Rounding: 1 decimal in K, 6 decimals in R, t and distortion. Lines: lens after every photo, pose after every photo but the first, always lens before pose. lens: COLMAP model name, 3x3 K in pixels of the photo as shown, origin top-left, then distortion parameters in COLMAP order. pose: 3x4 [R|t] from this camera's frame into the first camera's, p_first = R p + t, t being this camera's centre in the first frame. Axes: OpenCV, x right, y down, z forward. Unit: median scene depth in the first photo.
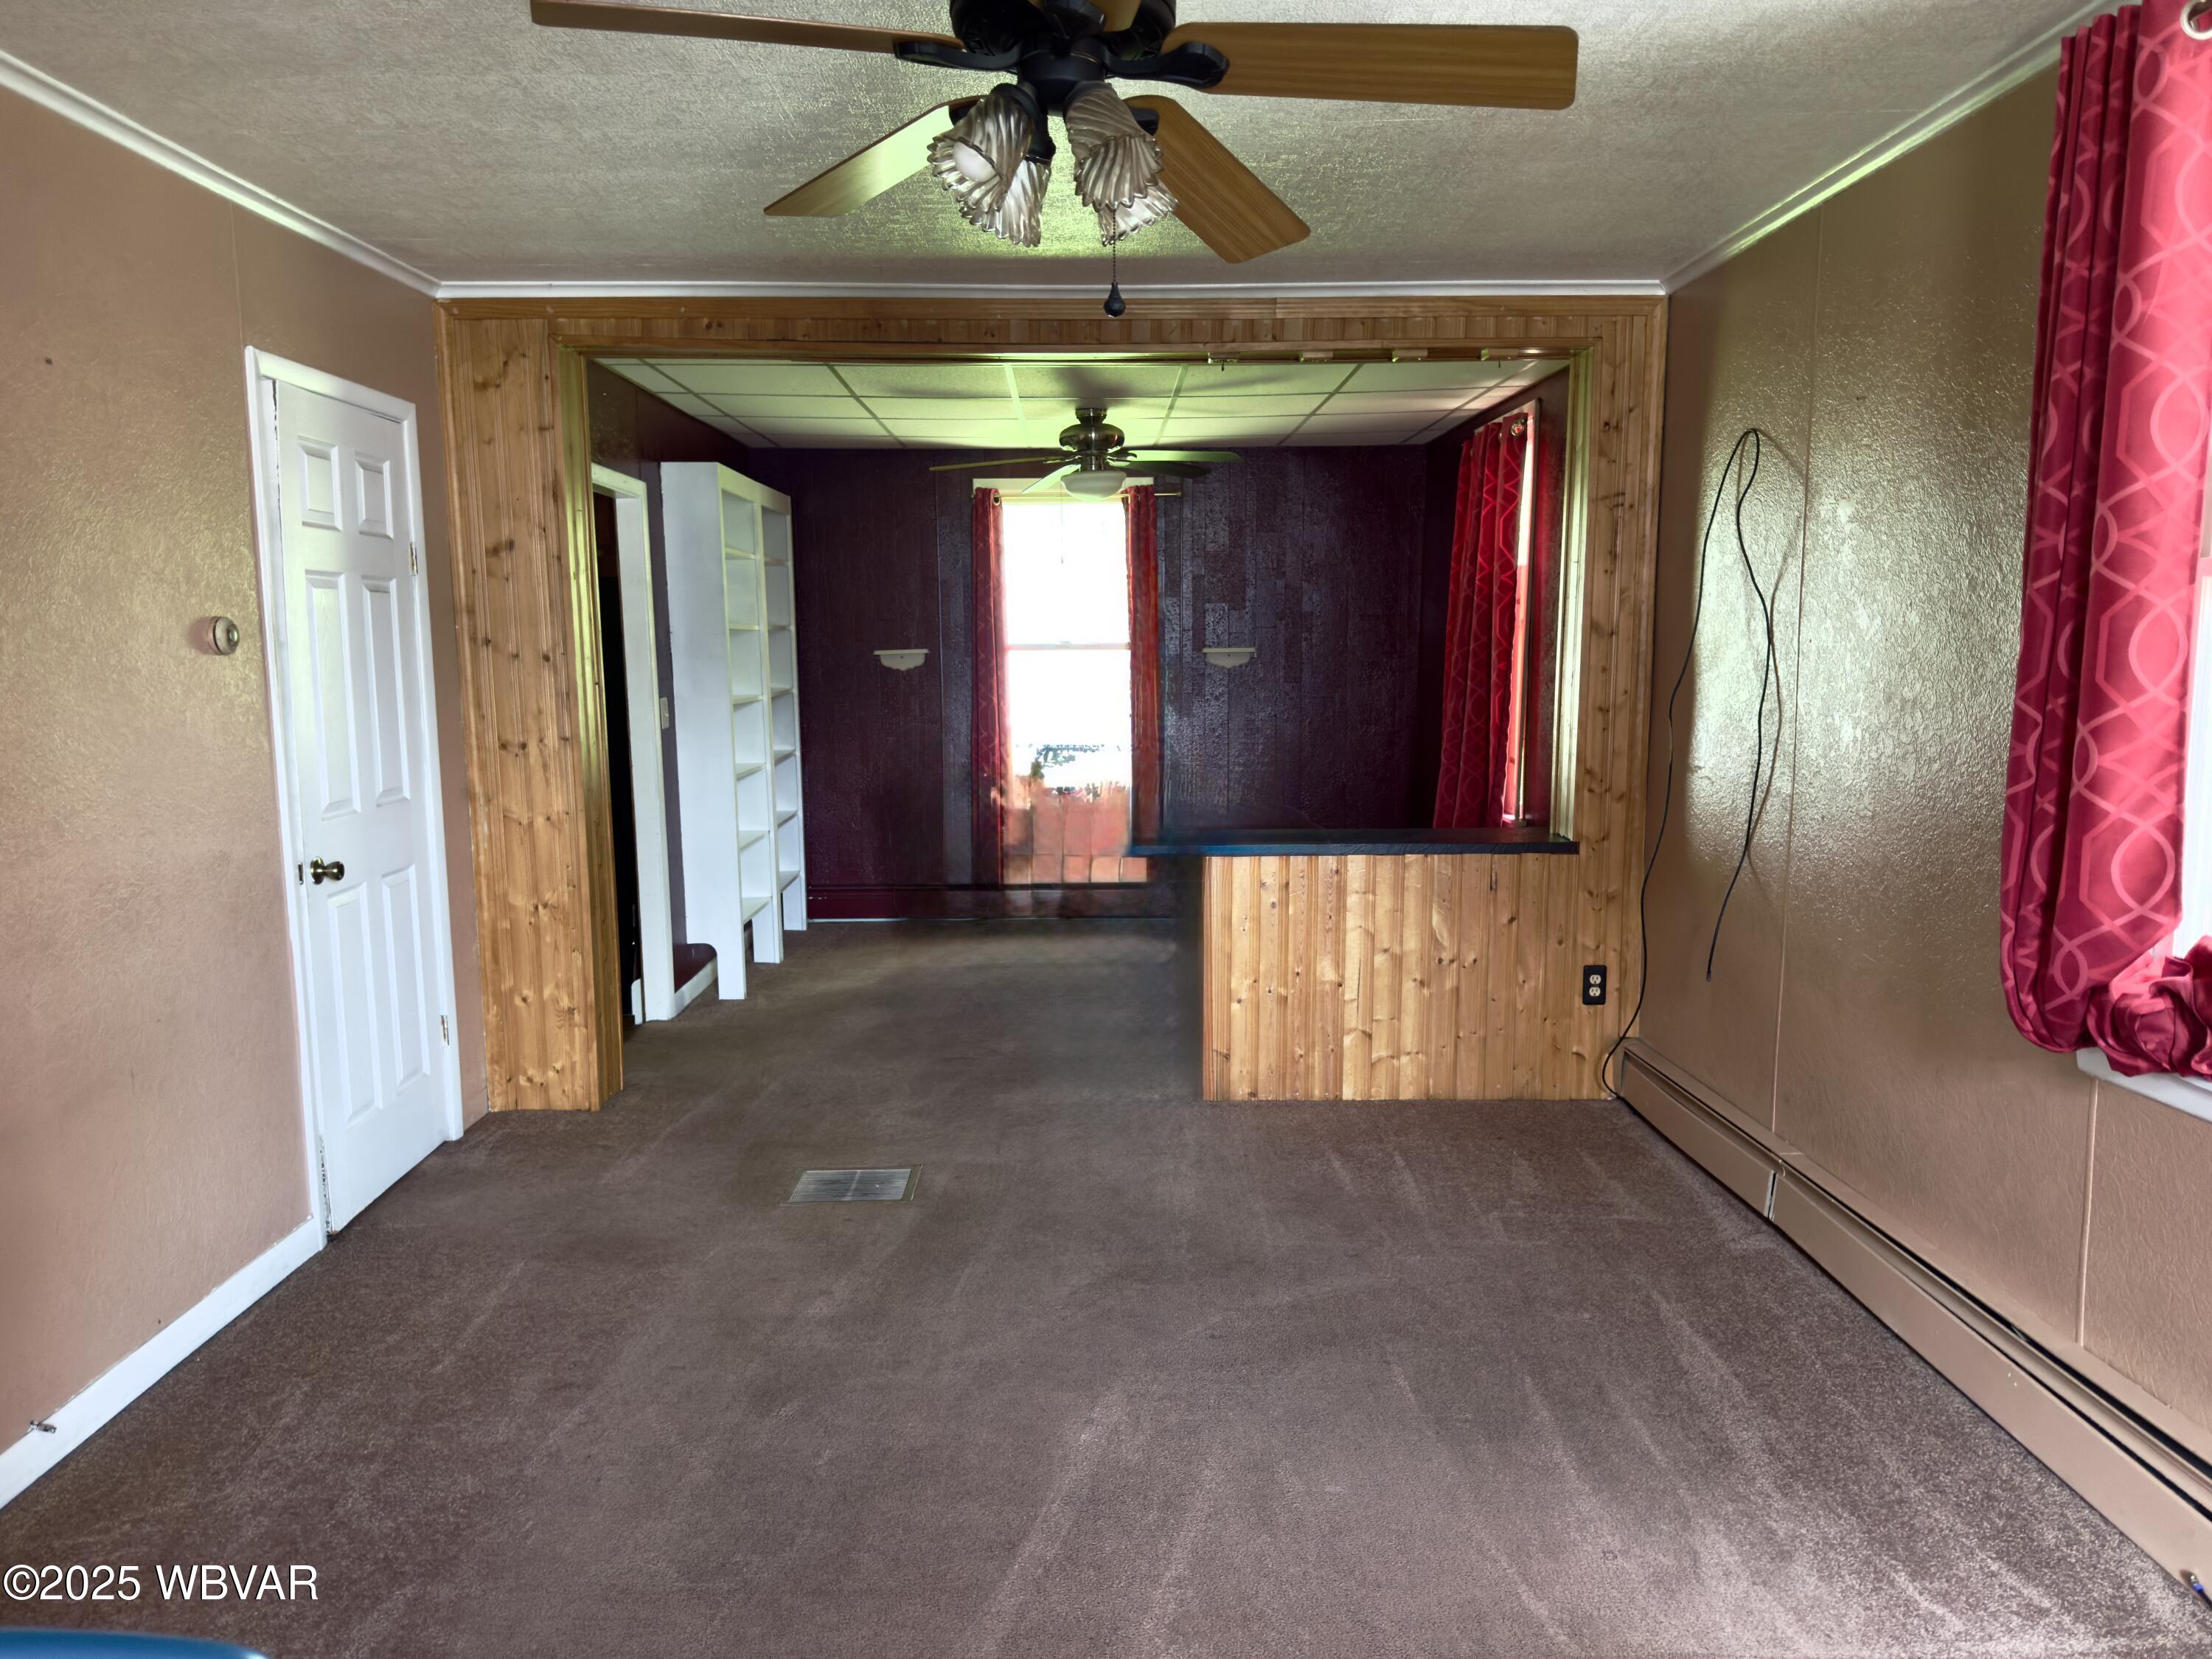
lens RADIAL K [[1532.7, 0, 1106.0], [0, 1532.7, 829.5], [0, 0, 1]] dist [0.187877, -0.085644]
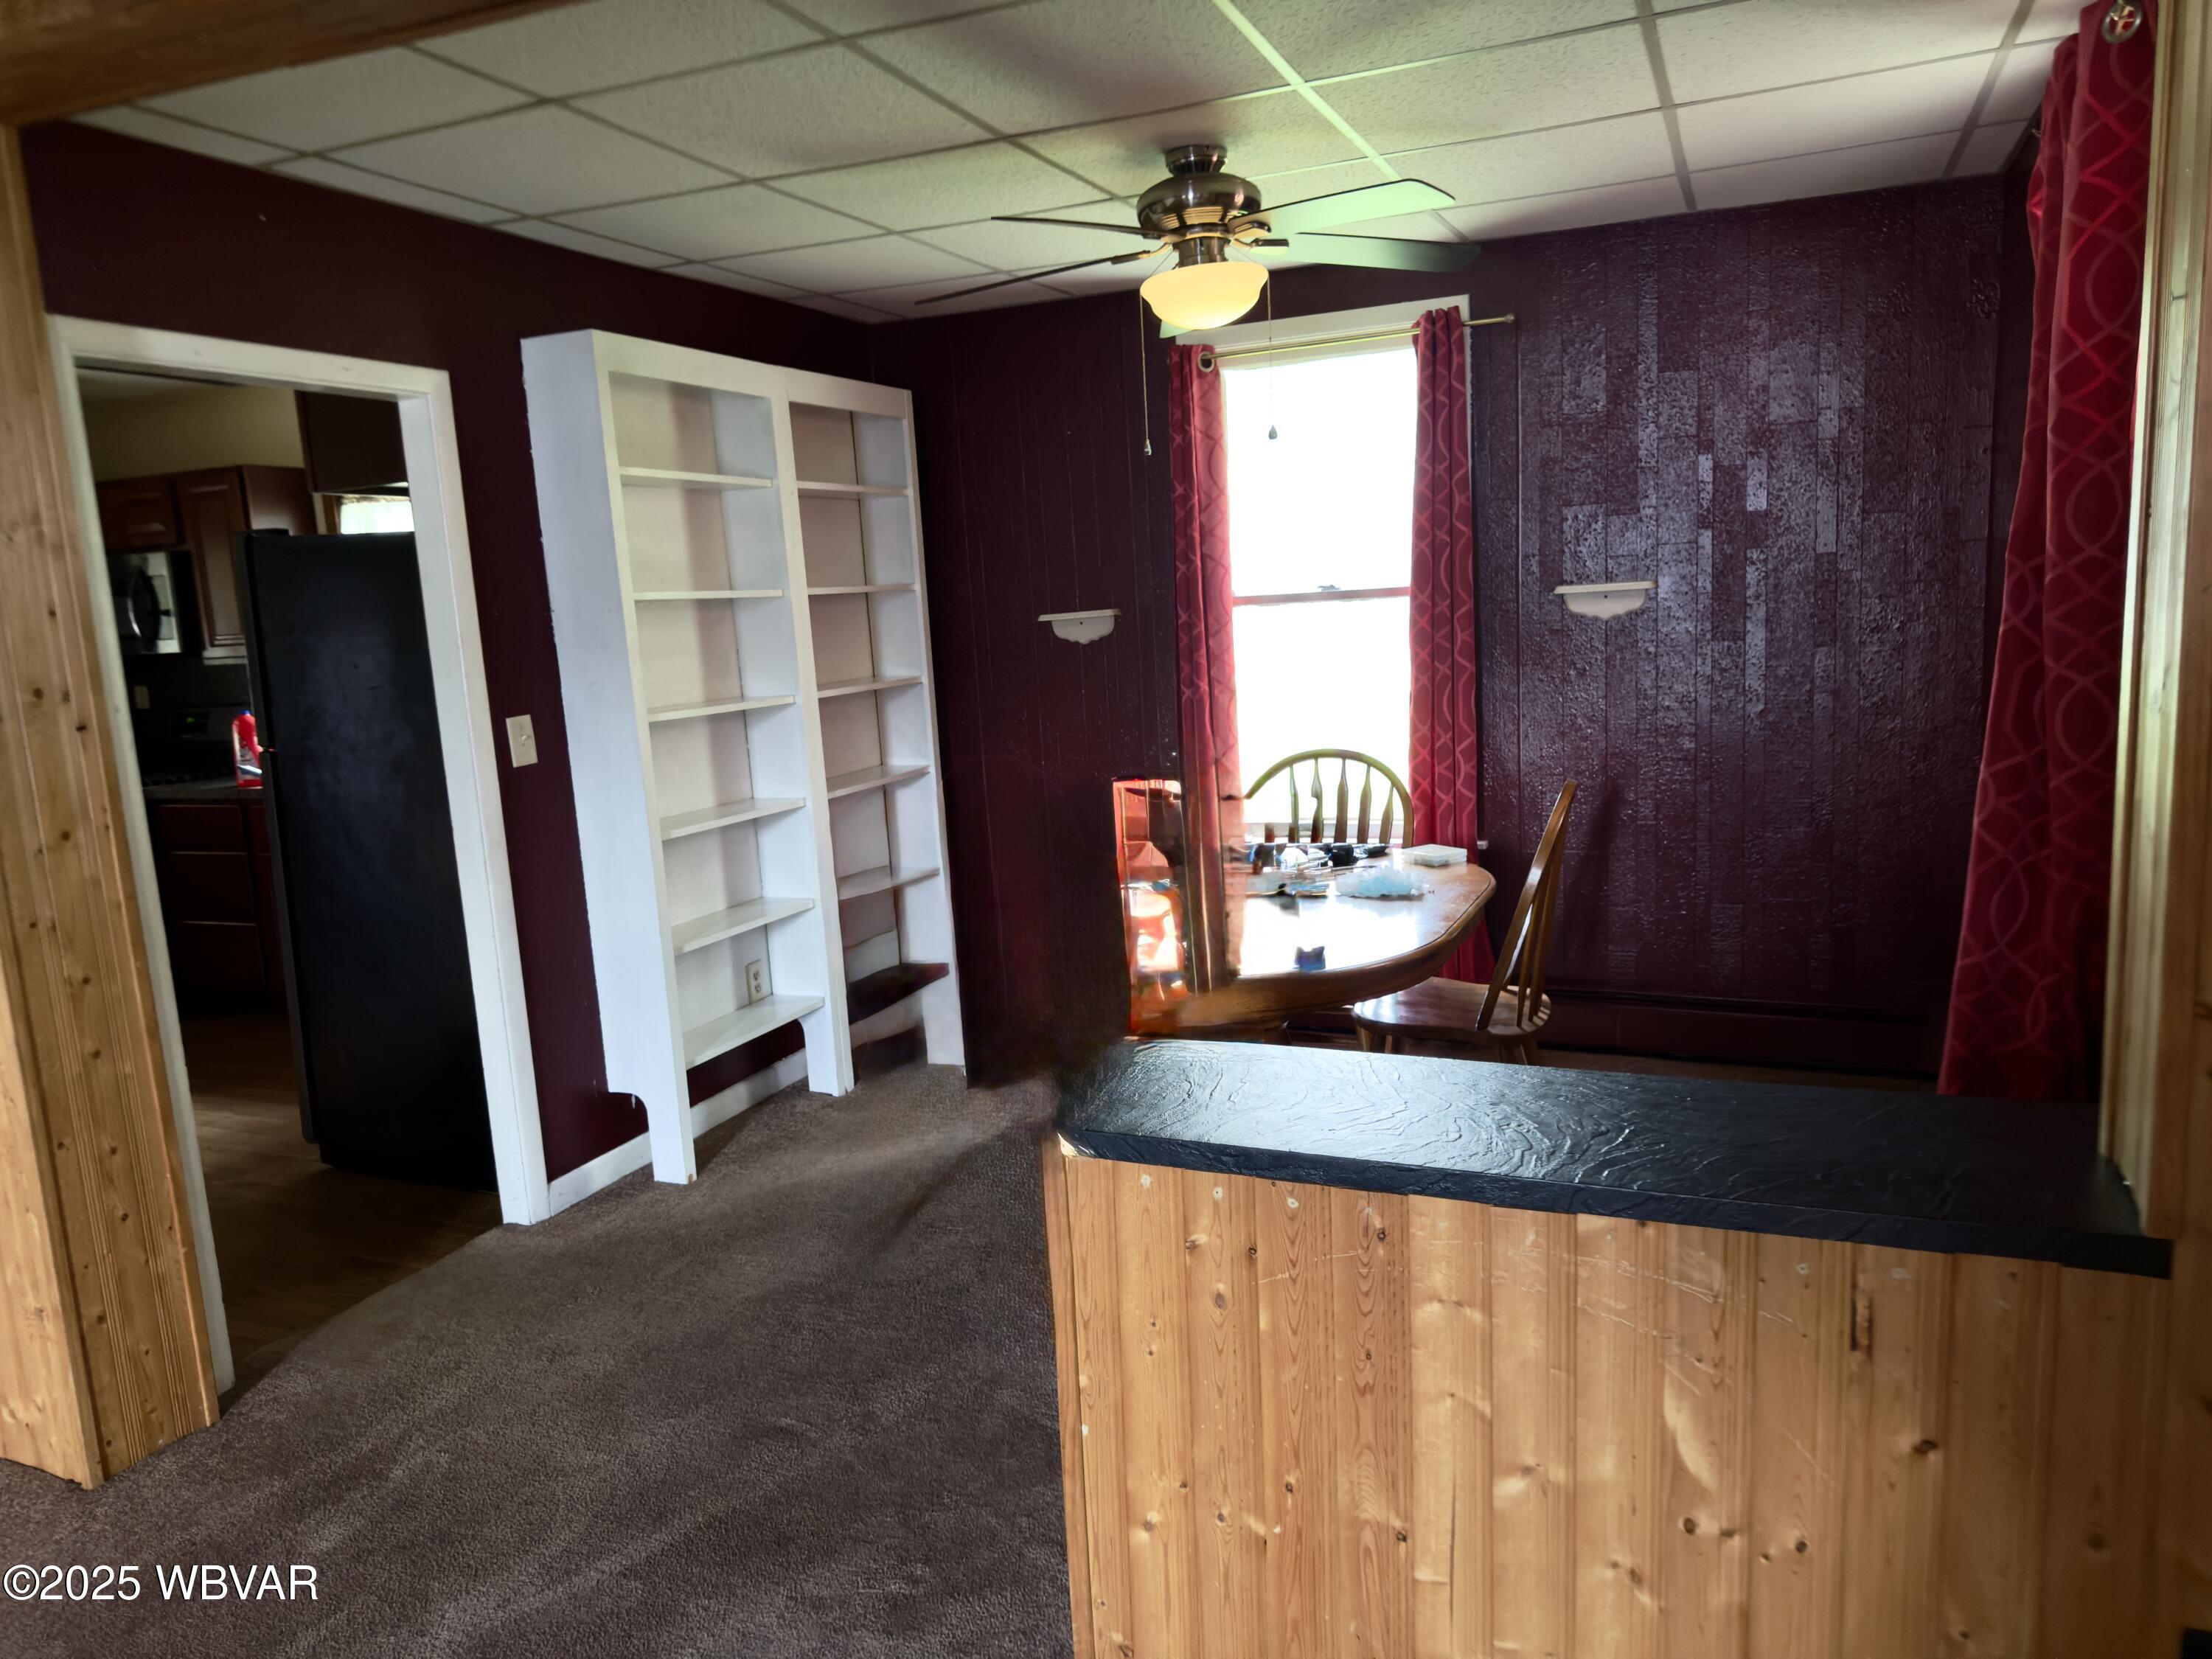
lens RADIAL K [[1540.7, 0, 1130.6], [0, 1540.7, 838.4], [0, 0, 1]] dist [0.068325, -0.088481]
pose [[0.920188, 0.019246, -0.391003, 0.232699], [-0.001878, 0.998996, 0.044753, -0.079691], [0.391472, -0.040447, 0.919301, 0.644025]]
